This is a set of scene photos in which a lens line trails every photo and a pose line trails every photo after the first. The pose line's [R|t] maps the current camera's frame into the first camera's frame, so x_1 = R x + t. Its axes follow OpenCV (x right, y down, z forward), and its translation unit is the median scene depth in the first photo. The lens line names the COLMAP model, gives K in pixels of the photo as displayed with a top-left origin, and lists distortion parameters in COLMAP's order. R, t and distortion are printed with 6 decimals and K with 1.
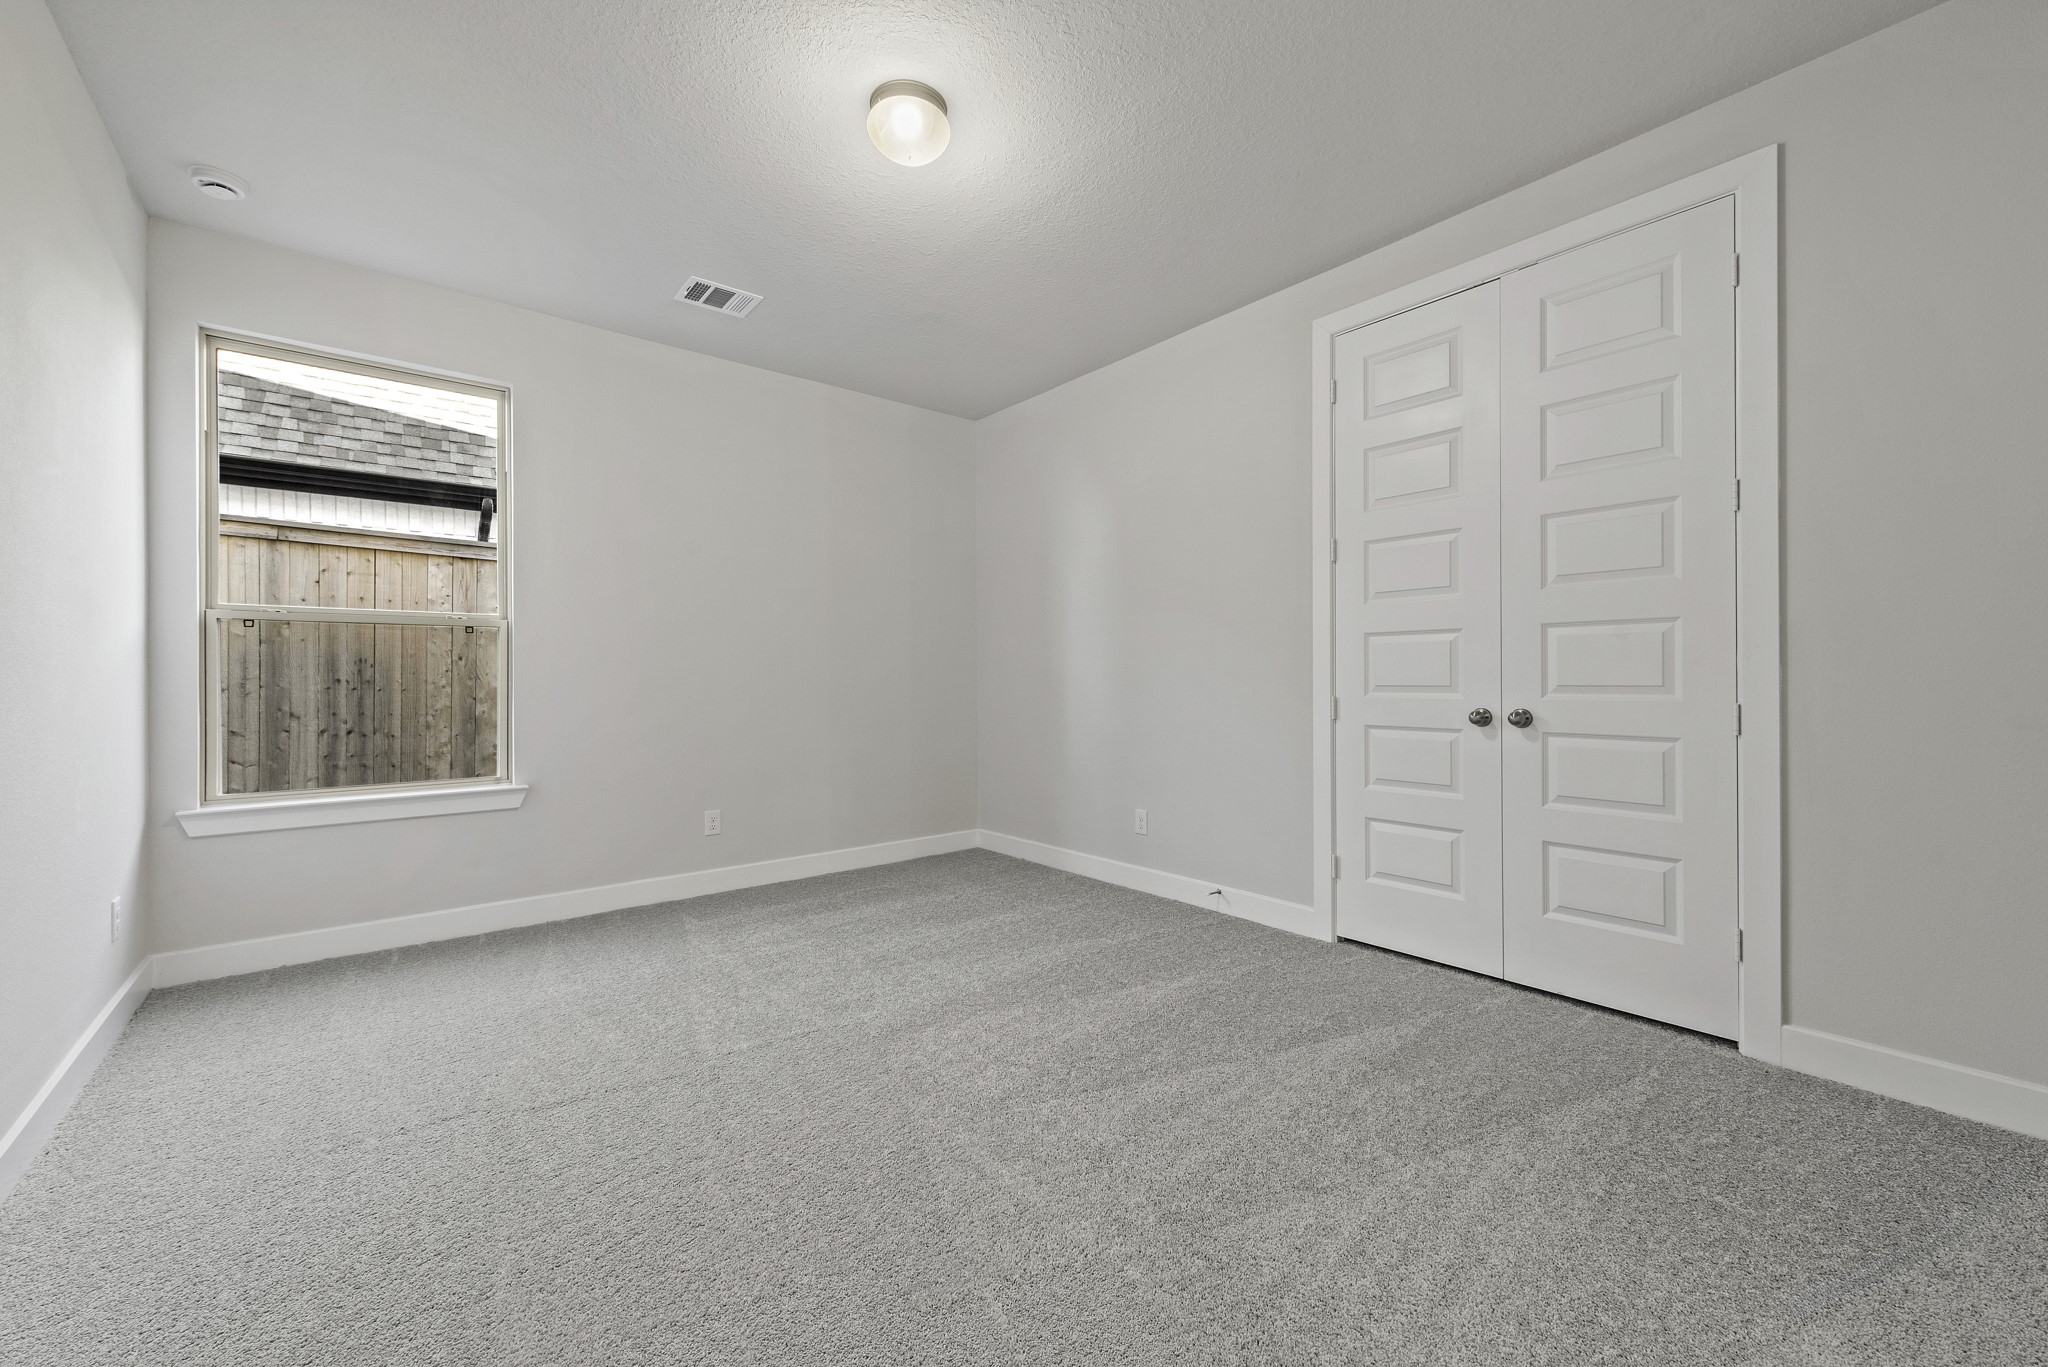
lens RADIAL K [[804.9, 0, 1012.1], [0, 804.9, 681.1], [0, 0, 1]] dist [0.012826, -0.003764]
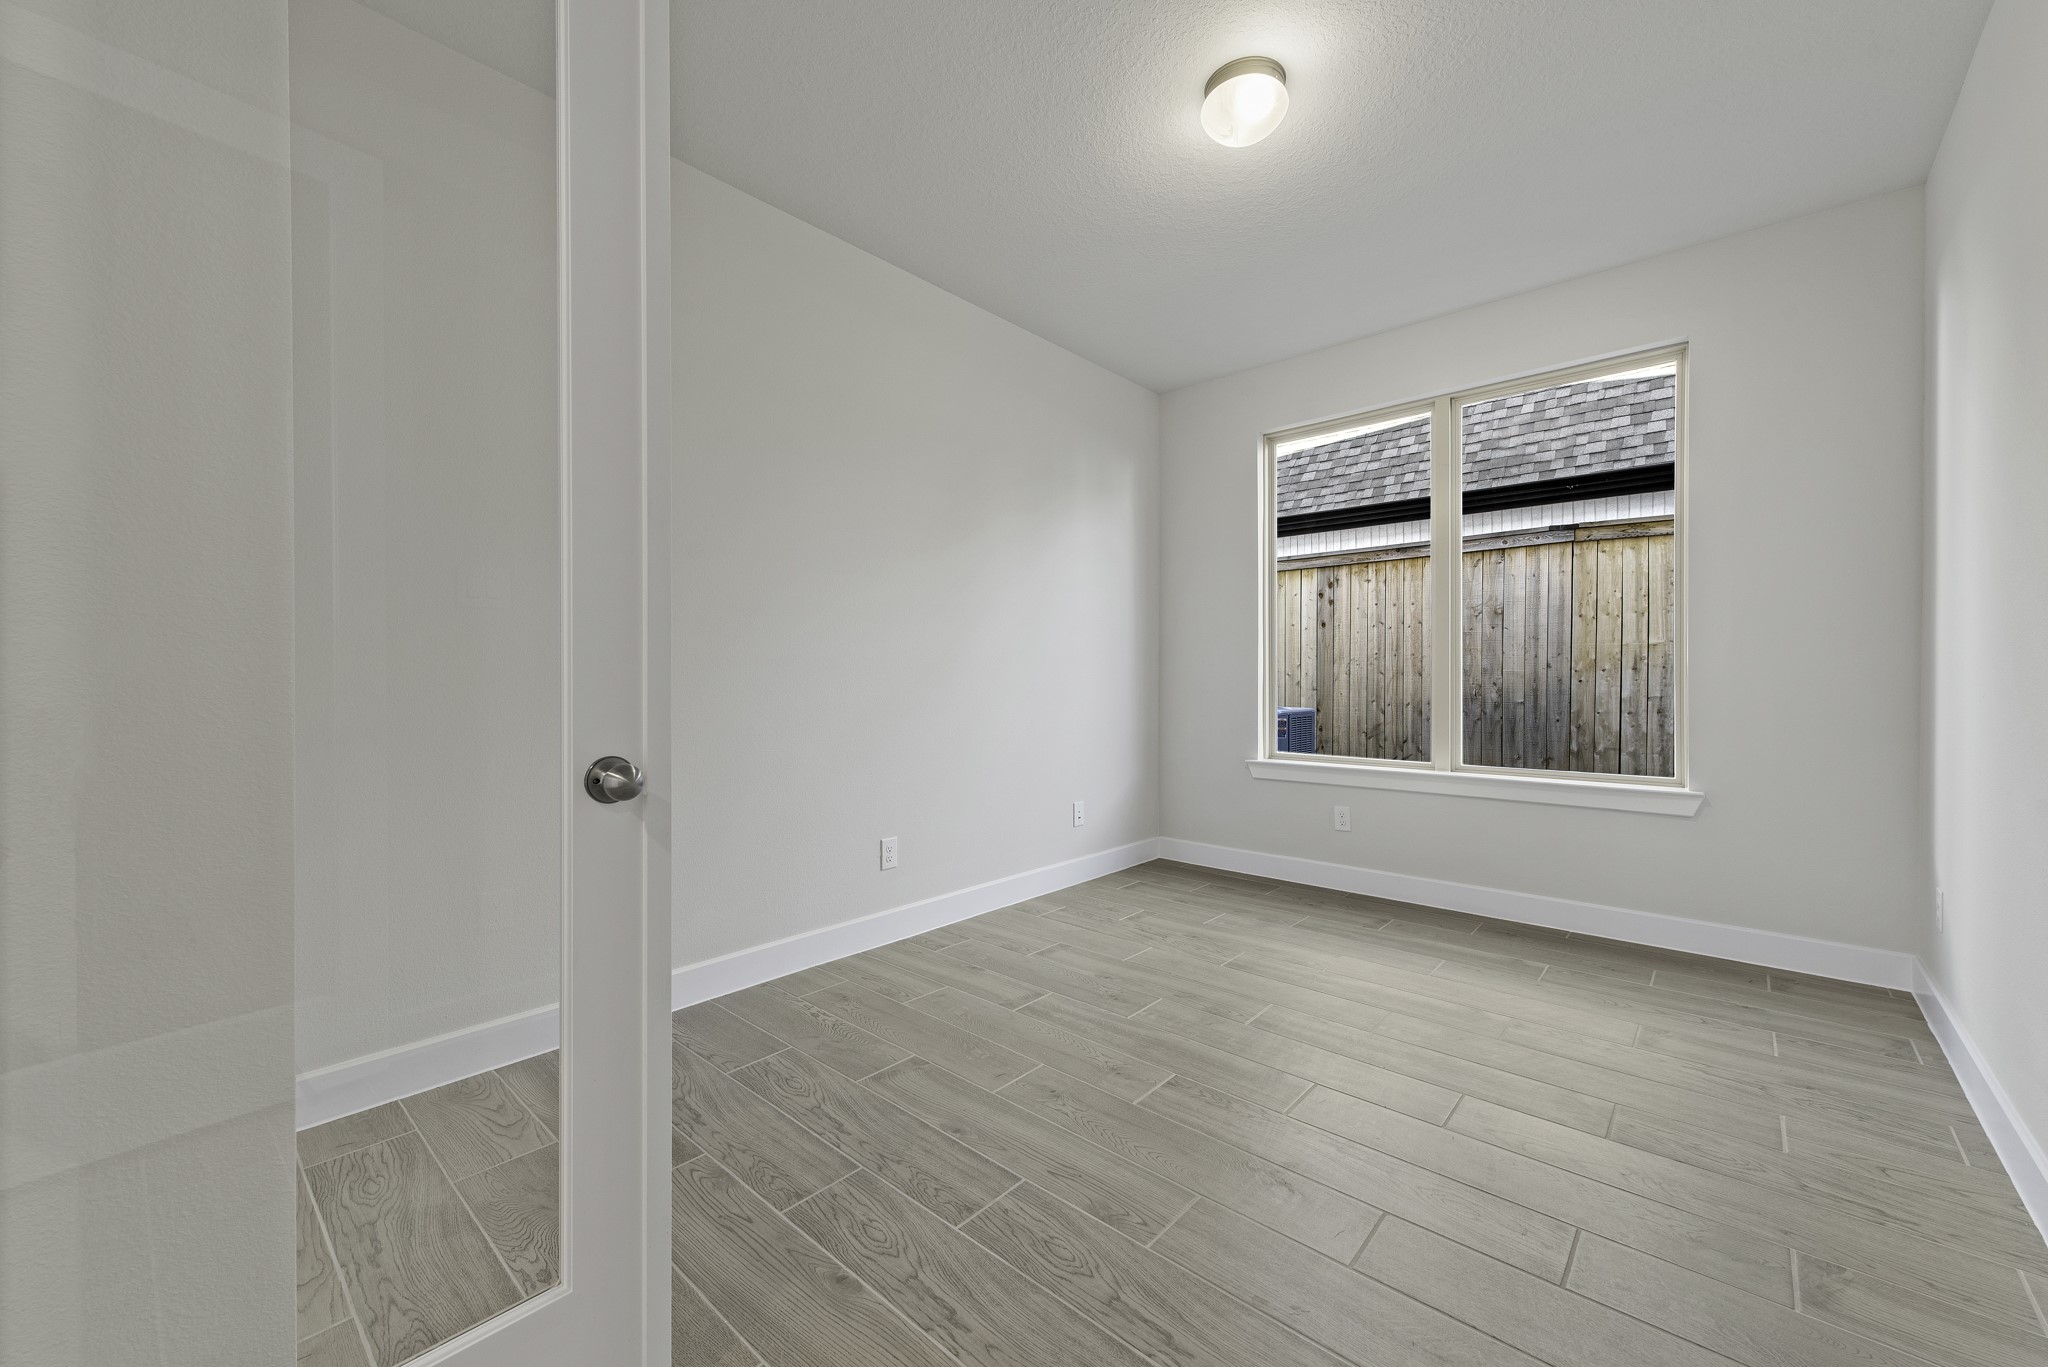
lens RADIAL K [[804.9, 0, 1014.8], [0, 804.9, 681.4], [0, 0, 1]] dist [0.012826, -0.003764]
pose [[0.165178, 0.012755, -0.986181, 0.364180], [-0.001918, 0.999919, 0.012612, -0.003150], [0.986262, -0.000191, 0.165189, 0.297467]]
